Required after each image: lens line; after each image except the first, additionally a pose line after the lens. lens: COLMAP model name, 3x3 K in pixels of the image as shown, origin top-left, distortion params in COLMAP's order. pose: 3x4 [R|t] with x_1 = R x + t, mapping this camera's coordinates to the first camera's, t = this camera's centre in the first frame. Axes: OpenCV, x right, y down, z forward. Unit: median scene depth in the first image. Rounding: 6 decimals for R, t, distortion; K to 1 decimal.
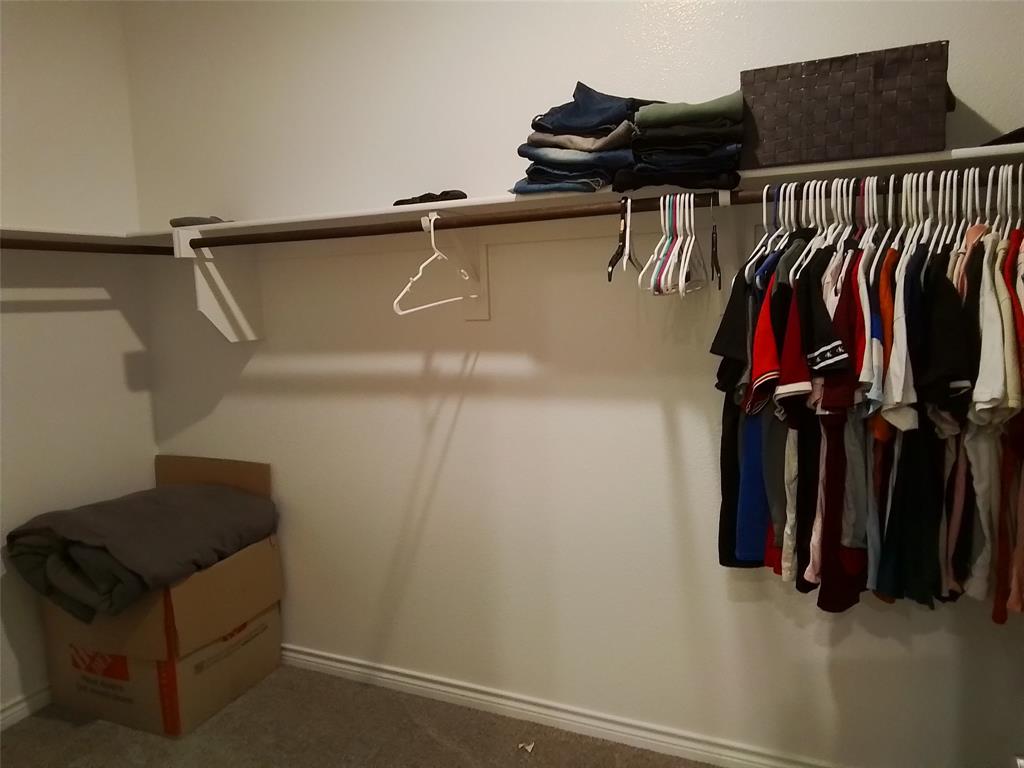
lens RADIAL K [[714.9, 0, 512.4], [0, 714.9, 383.8], [0, 0, 1]] dist [0.005203, 0.002560]
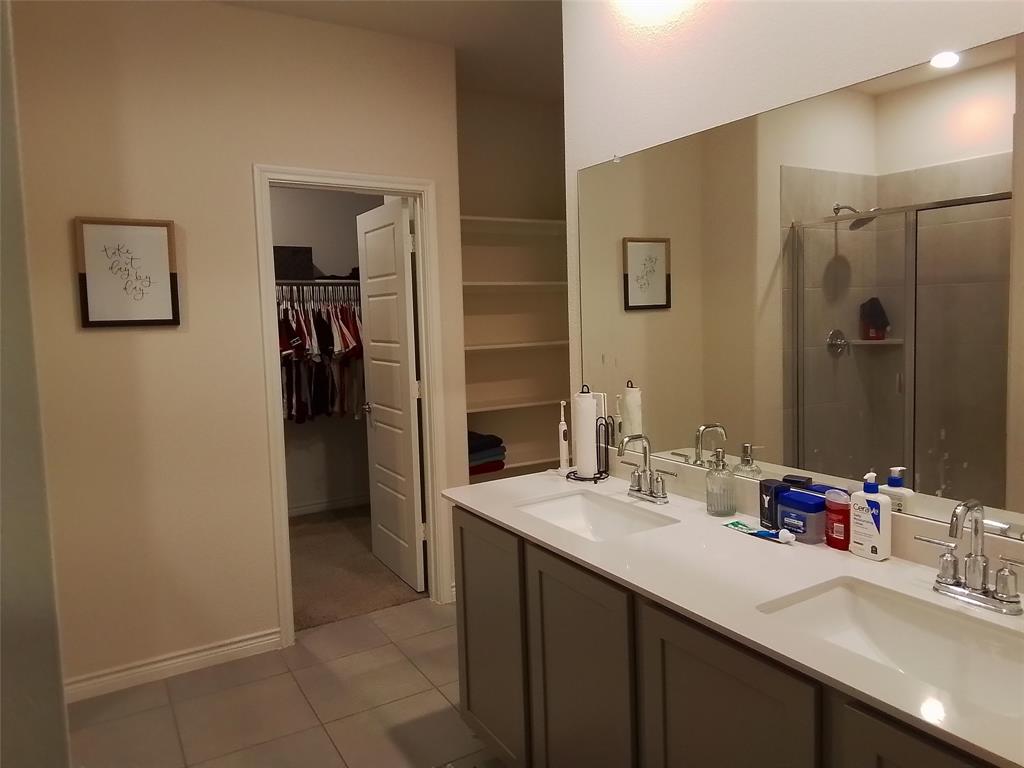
lens RADIAL K [[714.9, 0, 513.1], [0, 714.9, 381.2], [0, 0, 1]] dist [0.005203, 0.002560]
pose [[0.581490, -0.071358, 0.810418, -1.625321], [0.102199, 0.994662, 0.014252, 0.192101], [-0.807109, 0.074537, 0.585679, -1.695546]]
